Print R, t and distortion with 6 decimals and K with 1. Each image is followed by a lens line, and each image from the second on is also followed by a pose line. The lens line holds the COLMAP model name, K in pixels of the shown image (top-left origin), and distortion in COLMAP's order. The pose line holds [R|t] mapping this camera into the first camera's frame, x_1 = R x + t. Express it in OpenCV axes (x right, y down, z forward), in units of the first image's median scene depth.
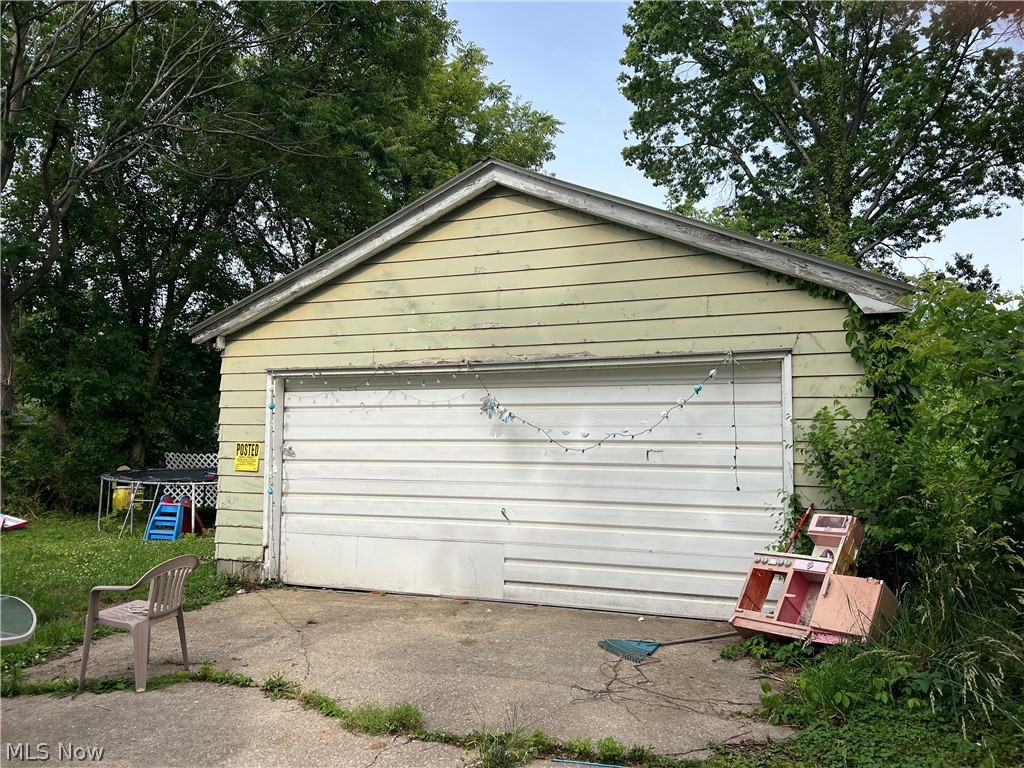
lens RADIAL K [[773.5, 0, 516.7], [0, 773.5, 376.2], [0, 0, 1]] dist [0.045474, -0.042249]
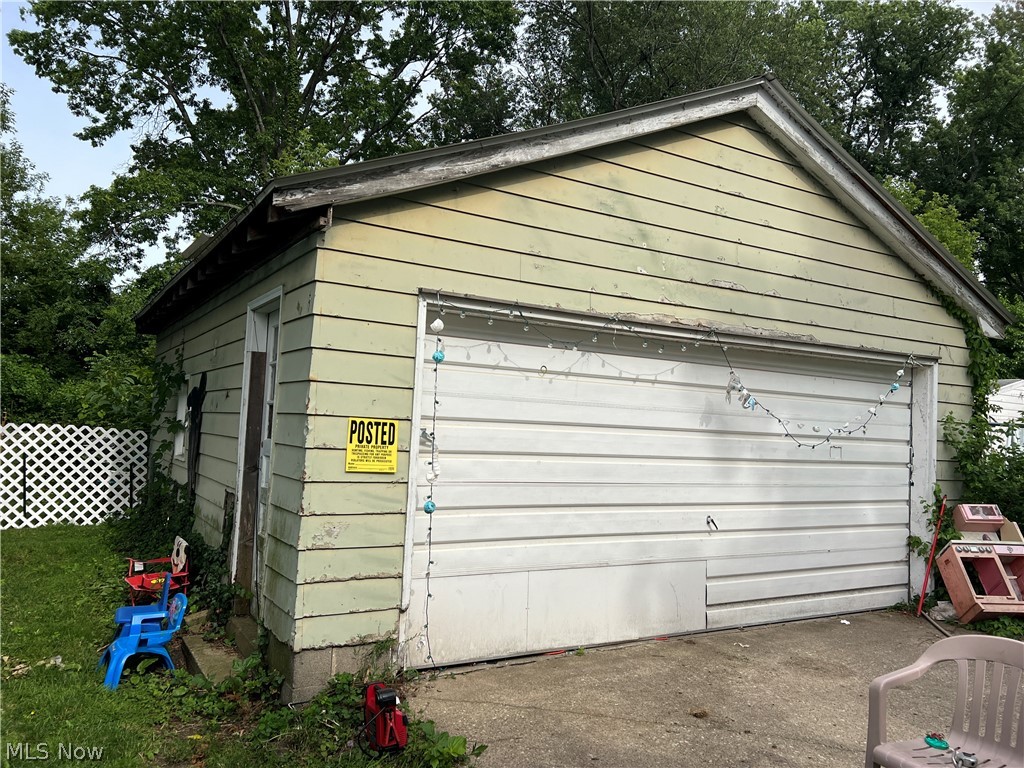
lens RADIAL K [[773.5, 0, 510.4], [0, 773.5, 391.2], [0, 0, 1]] dist [0.045474, -0.042249]
pose [[0.631065, 0.061904, 0.773256, -0.745987], [-0.101021, 0.994880, 0.002799, 0.058953], [-0.769124, -0.079882, 0.634087, 0.634866]]
